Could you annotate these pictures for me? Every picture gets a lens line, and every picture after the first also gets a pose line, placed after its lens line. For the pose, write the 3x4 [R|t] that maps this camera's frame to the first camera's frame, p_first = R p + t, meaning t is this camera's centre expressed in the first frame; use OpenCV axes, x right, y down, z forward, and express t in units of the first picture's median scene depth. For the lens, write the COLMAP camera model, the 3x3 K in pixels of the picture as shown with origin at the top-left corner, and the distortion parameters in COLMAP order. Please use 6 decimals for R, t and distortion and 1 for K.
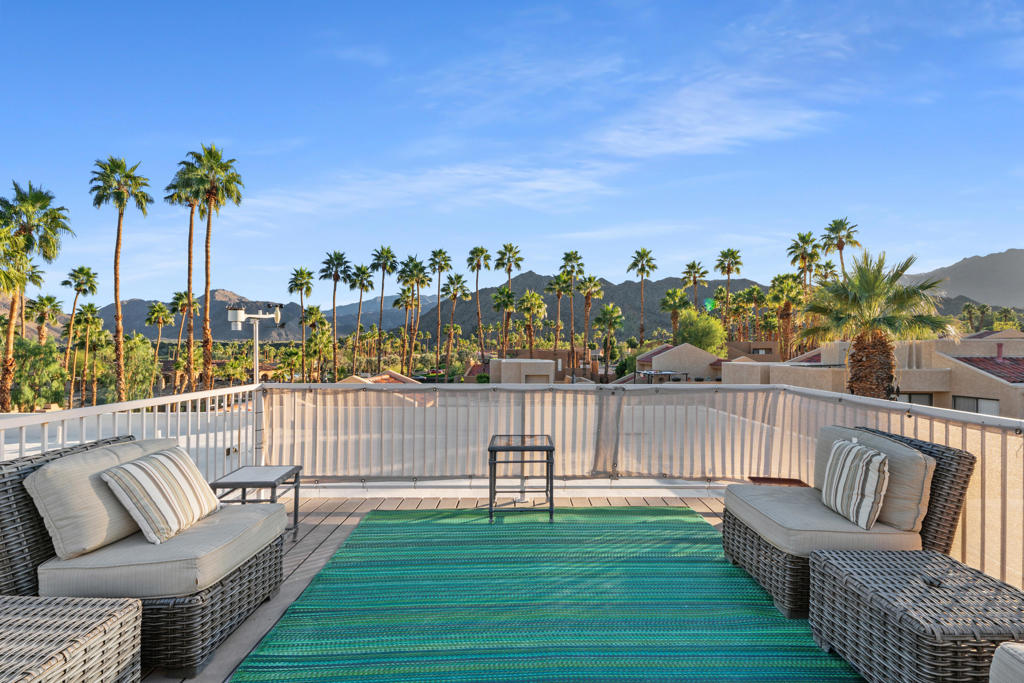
lens RADIAL K [[472.8, 0, 512.0], [0, 472.8, 341.5], [0, 0, 1]] dist [0.006476, -0.000003]
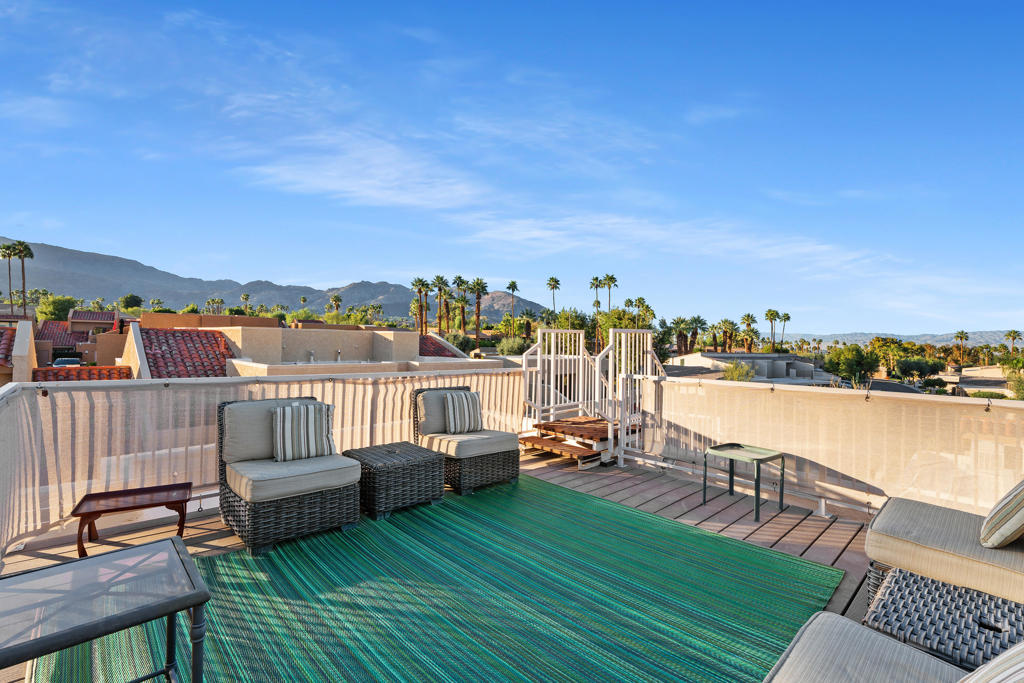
lens RADIAL K [[472.8, 0, 512.0], [0, 472.8, 341.5], [0, 0, 1]] dist [0.006476, -0.000003]
pose [[-0.670694, -0.002577, 0.741729, -0.140269], [-0.018493, 0.999741, -0.013248, 0.008488], [-0.741503, -0.022603, -0.670568, 0.303108]]
